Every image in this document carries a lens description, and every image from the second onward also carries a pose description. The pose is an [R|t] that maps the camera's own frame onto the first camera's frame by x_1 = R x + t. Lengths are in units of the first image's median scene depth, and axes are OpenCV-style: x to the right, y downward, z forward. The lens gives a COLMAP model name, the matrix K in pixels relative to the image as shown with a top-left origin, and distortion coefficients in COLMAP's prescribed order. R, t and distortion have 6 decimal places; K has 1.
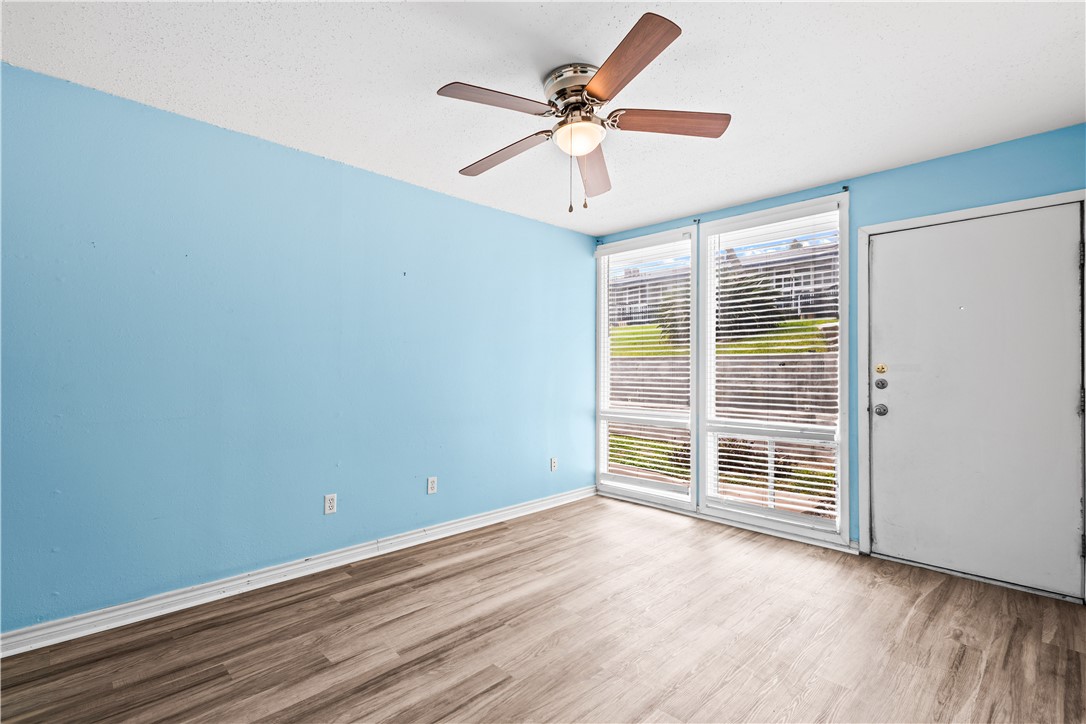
lens RADIAL K [[511.0, 0, 562.8], [0, 511.0, 360.2], [0, 0, 1]] dist [0.006783, 0.000542]
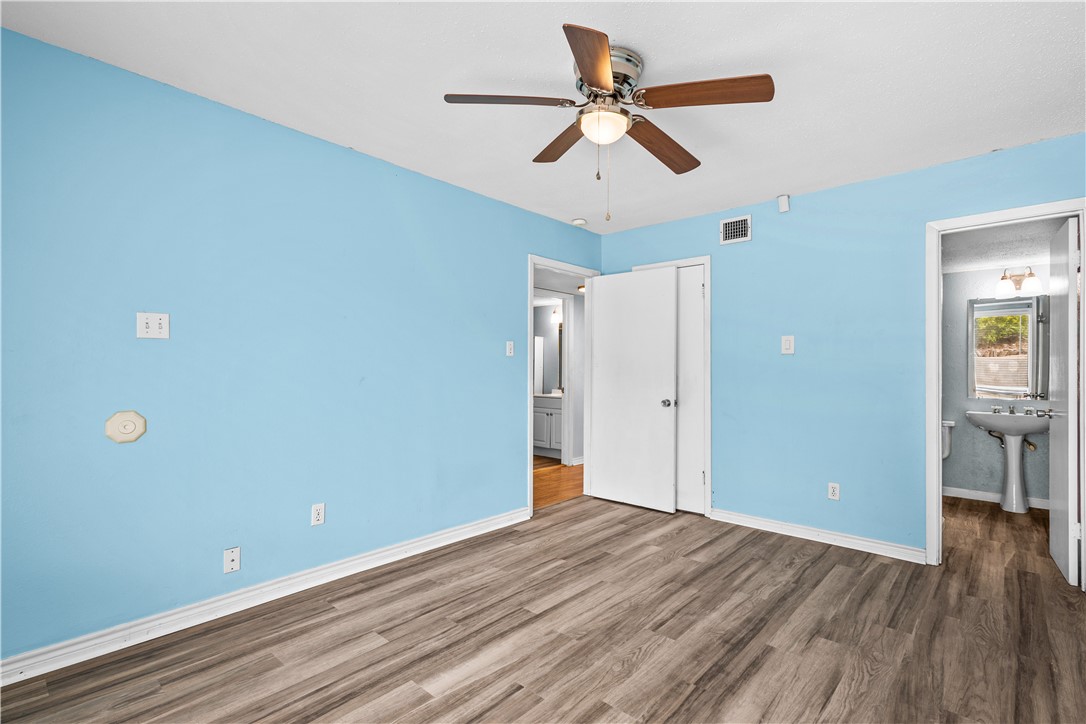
lens RADIAL K [[511.0, 0, 562.8], [0, 511.0, 360.2], [0, 0, 1]] dist [0.006783, 0.000542]
pose [[-0.999185, -0.006387, -0.039862, 0.143663], [-0.005073, 0.999443, -0.032980, 0.027972], [0.040050, -0.032751, -0.998661, 1.985989]]
